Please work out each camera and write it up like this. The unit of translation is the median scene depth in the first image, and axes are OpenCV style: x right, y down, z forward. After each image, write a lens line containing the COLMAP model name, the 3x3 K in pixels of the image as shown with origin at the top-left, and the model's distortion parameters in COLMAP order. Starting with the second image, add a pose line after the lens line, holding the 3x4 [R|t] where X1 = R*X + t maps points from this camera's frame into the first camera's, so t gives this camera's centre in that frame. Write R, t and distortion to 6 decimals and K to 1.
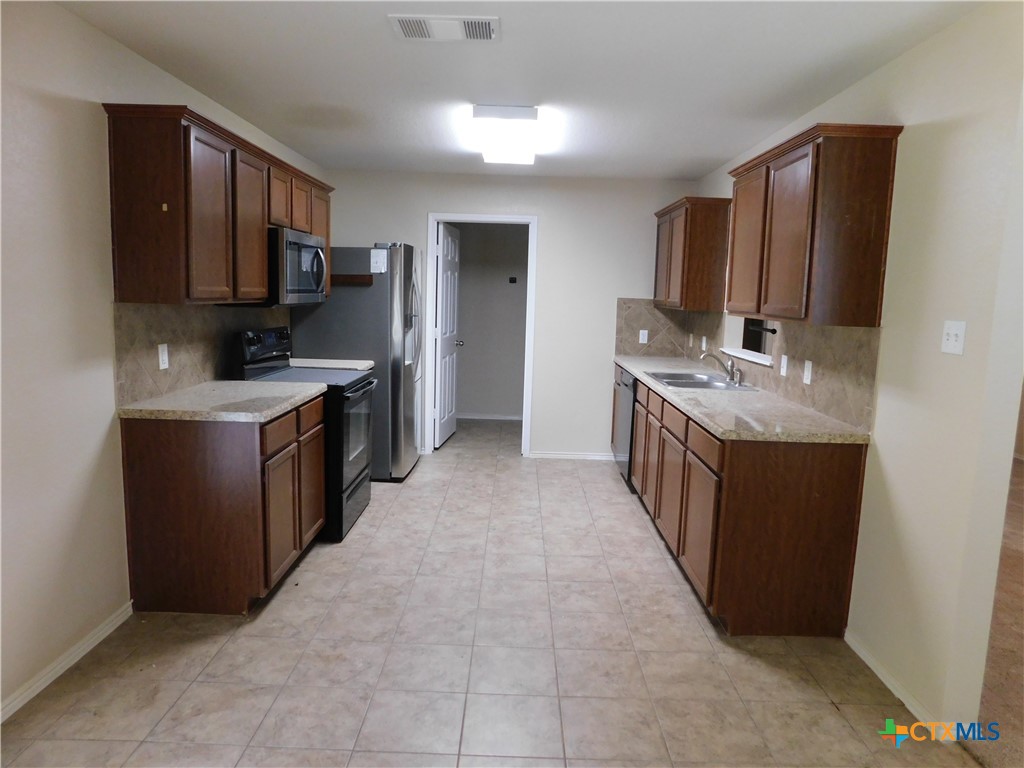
lens RADIAL K [[680.2, 0, 510.7], [0, 680.2, 380.7], [0, 0, 1]] dist [-0.062857, 0.058436]
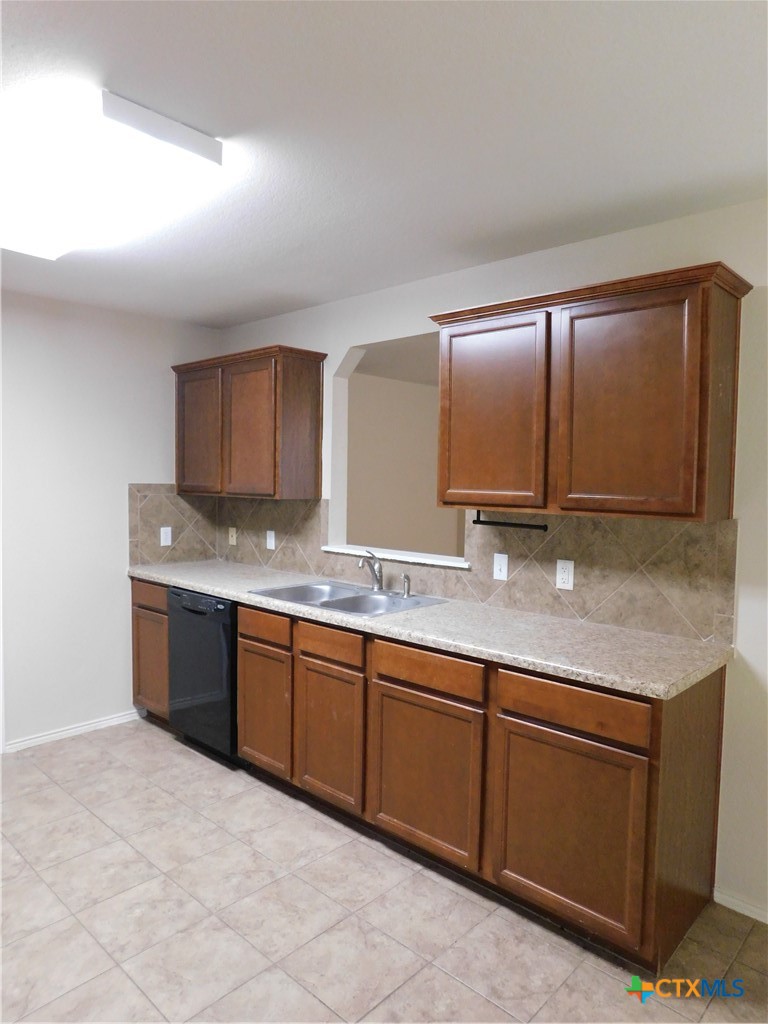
lens RADIAL K [[680.2, 0, 380.8], [0, 680.2, 511.9], [0, 0, 1]] dist [-0.062857, 0.058436]
pose [[0.677943, -0.060619, 0.732610, -0.241410], [0.103786, 0.994505, -0.013753, -0.080803], [-0.727751, 0.085359, 0.680509, 0.492485]]
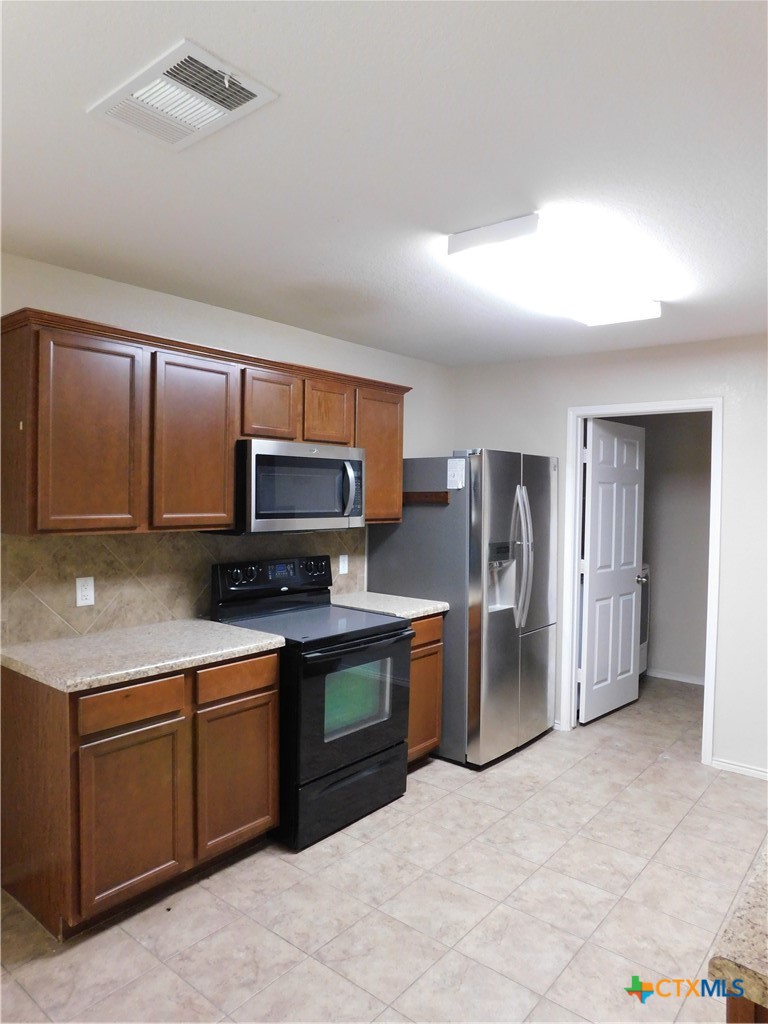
lens RADIAL K [[680.2, 0, 380.8], [0, 680.2, 511.9], [0, 0, 1]] dist [-0.062857, 0.058436]
pose [[0.778671, -0.002946, -0.627426, 0.263279], [-0.070934, 0.993164, -0.092697, -0.065432], [0.623410, 0.116686, 0.773139, 0.415487]]
